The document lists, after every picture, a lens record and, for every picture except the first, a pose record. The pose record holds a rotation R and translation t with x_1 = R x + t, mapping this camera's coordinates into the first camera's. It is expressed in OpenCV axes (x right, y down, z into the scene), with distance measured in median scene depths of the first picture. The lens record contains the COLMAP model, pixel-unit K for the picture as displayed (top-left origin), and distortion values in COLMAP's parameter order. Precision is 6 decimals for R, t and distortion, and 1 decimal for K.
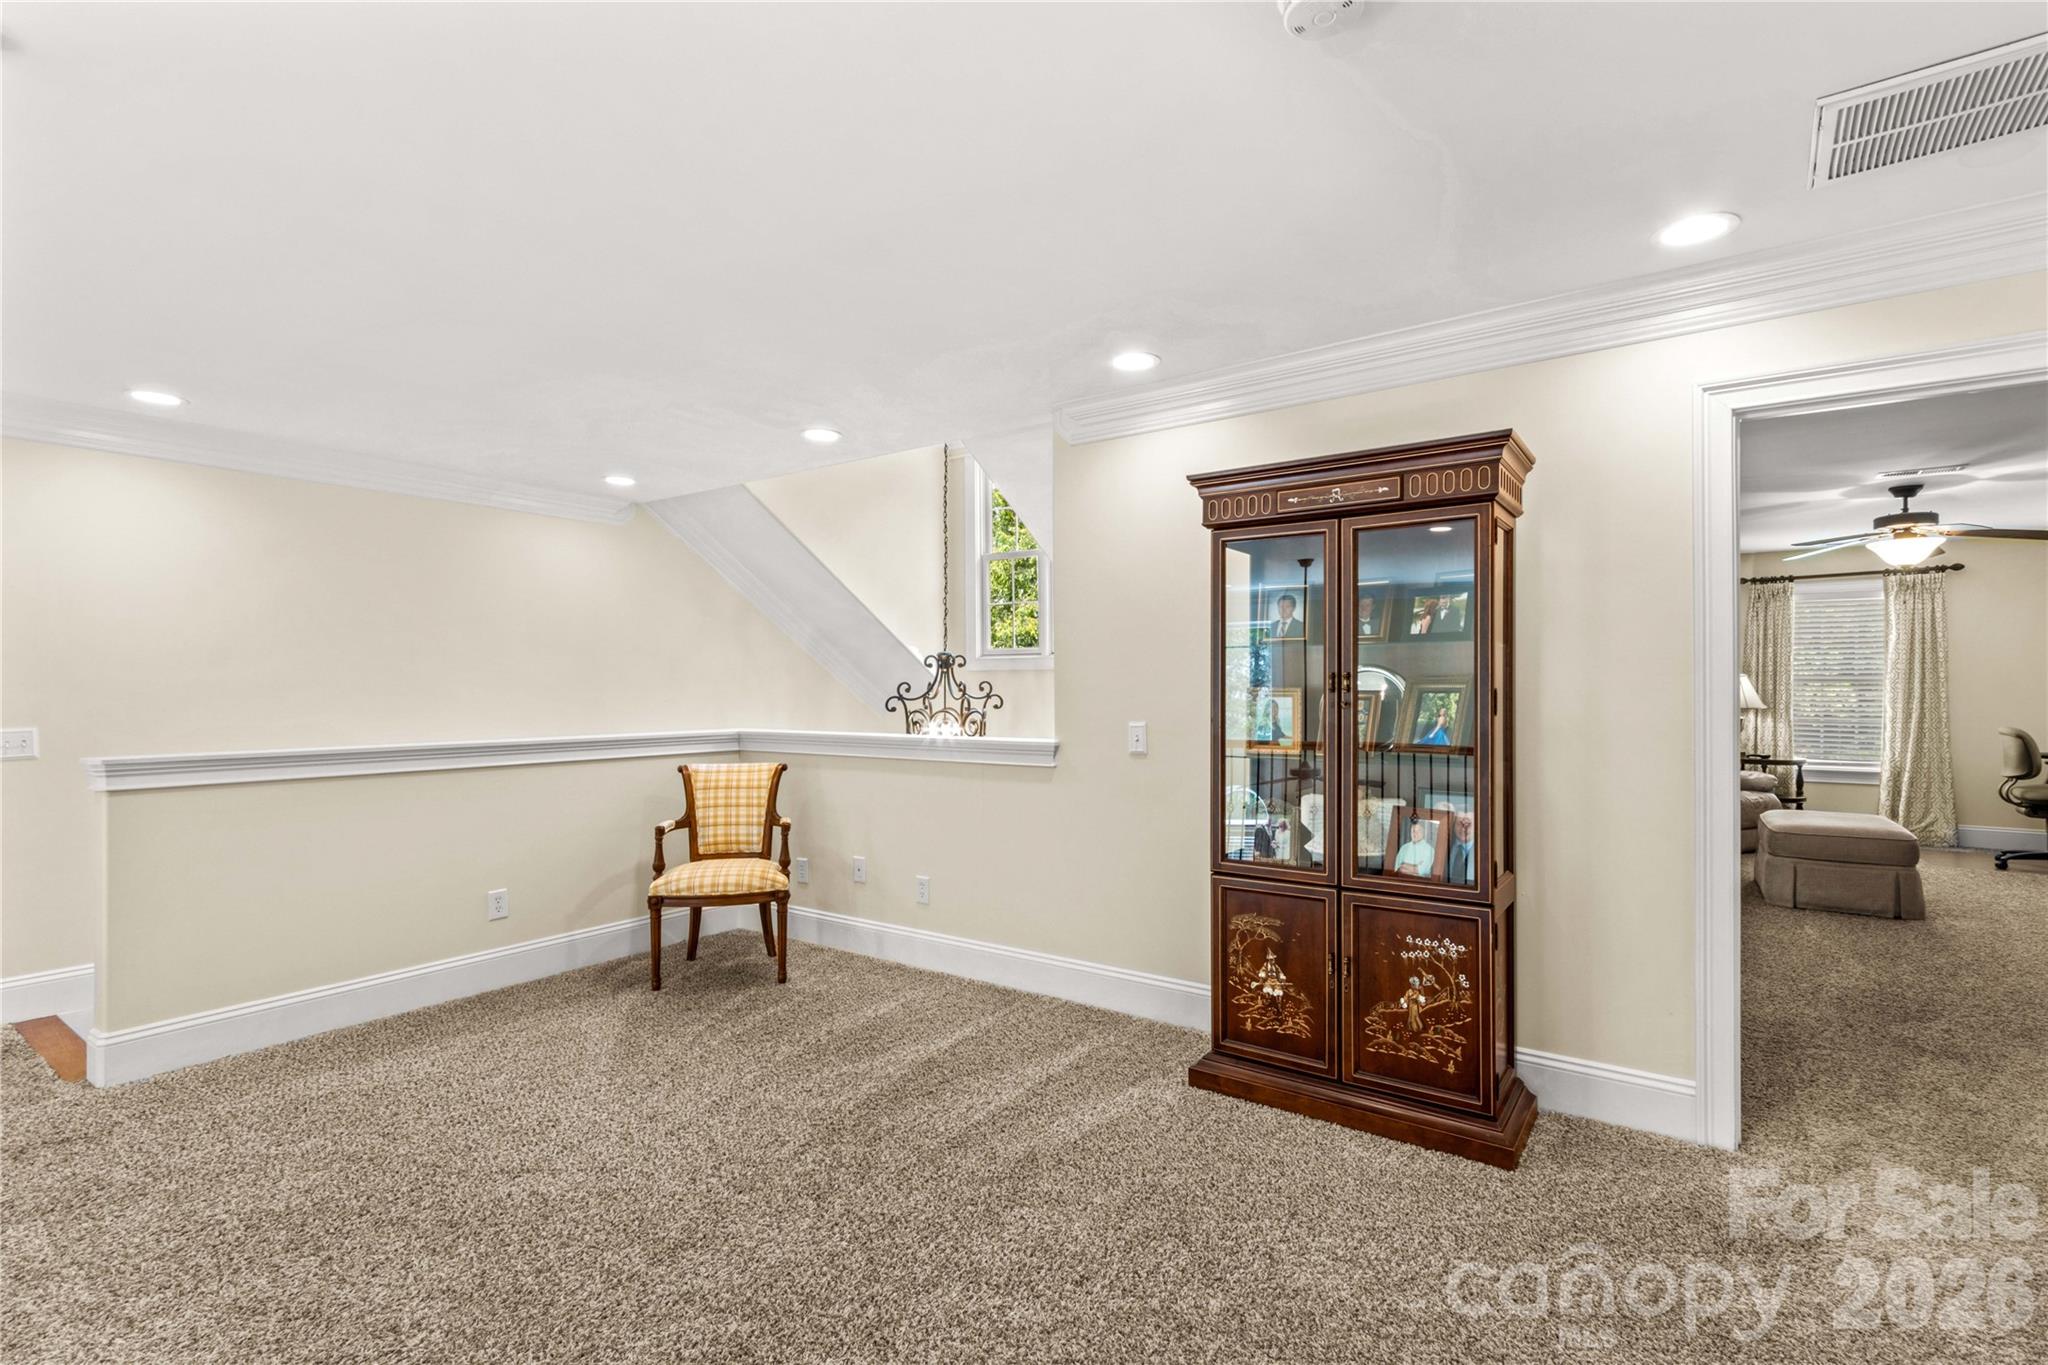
lens RADIAL K [[961.7, 0, 1016.2], [0, 961.7, 685.4], [0, 0, 1]] dist [0.005210, -0.000366]
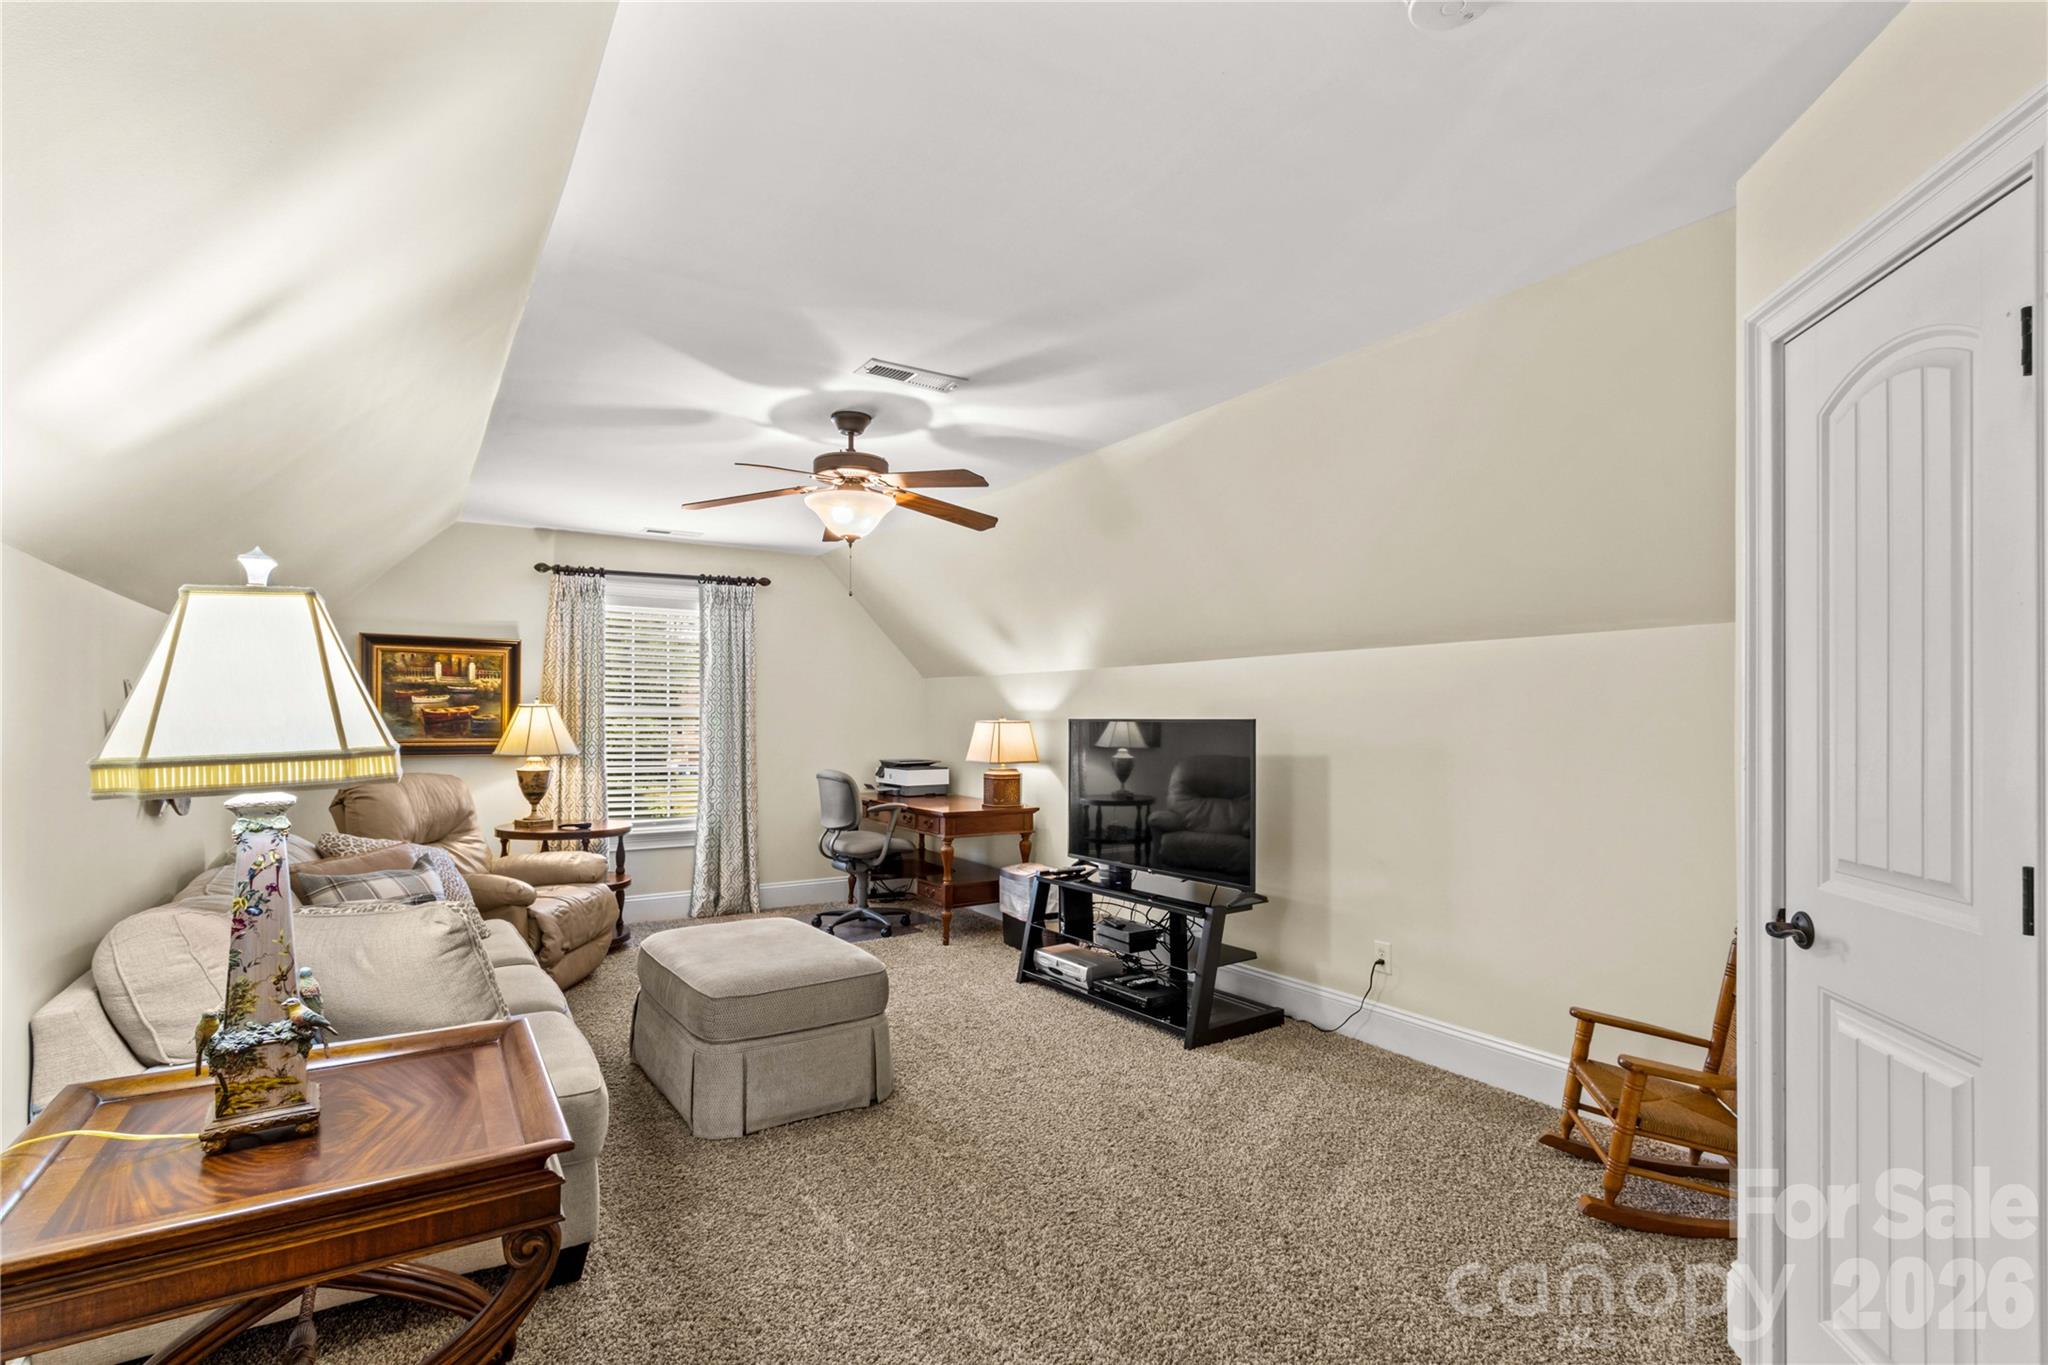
lens RADIAL K [[967.3, 0, 1022.7], [0, 967.3, 720.9], [0, 0, 1]] dist [0.001191, -0.000052]
pose [[0.364205, 0.000195, 0.931319, 0.256257], [-0.003894, 0.999992, 0.001314, -0.001815], [-0.931310, -0.004105, 0.364203, 0.465613]]
